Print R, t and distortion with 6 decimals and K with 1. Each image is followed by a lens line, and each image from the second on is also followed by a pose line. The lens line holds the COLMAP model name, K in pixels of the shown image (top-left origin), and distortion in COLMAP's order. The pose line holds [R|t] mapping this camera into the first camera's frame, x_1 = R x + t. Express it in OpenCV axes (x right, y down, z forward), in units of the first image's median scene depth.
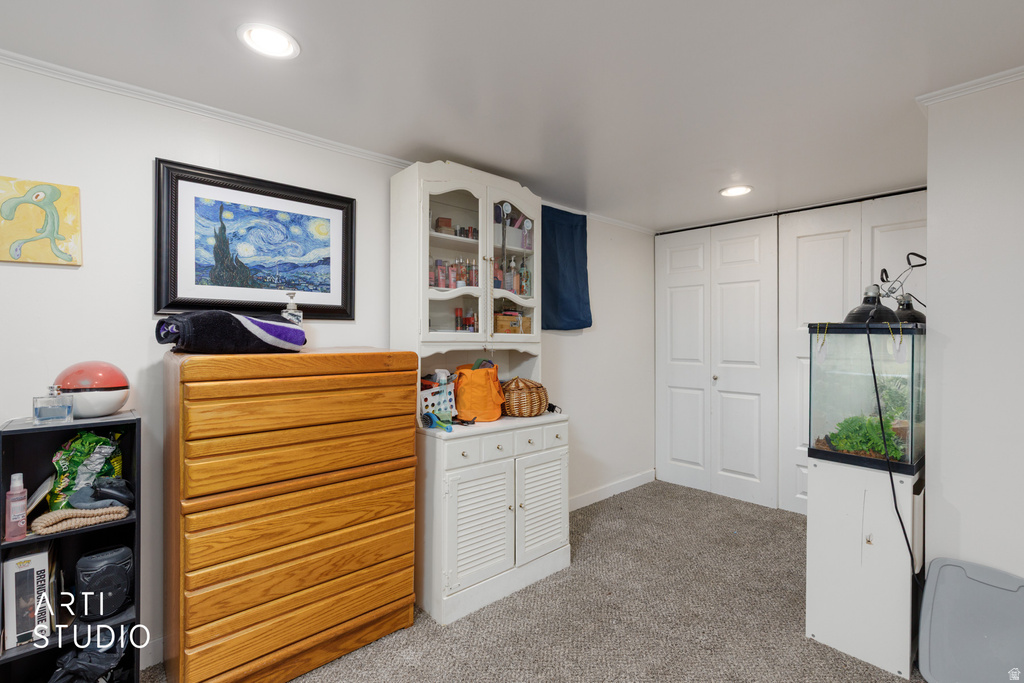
lens RADIAL K [[459.9, 0, 510.3], [0, 459.9, 338.3], [0, 0, 1]] dist [0.005497, -0.000217]
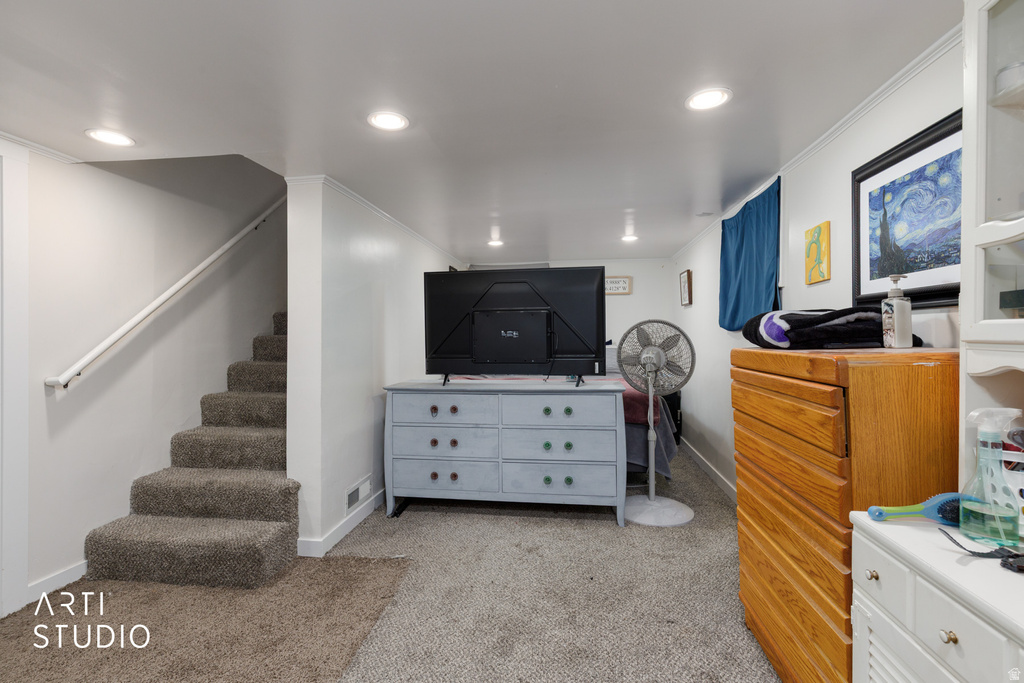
lens RADIAL K [[459.9, 0, 509.8], [0, 459.9, 340.2], [0, 0, 1]] dist [0.005497, -0.000217]
pose [[-0.751900, 0.013778, -0.659133, 0.526631], [0.006123, 0.999884, 0.013916, -0.005728], [0.659249, 0.006427, -0.751897, 1.161688]]
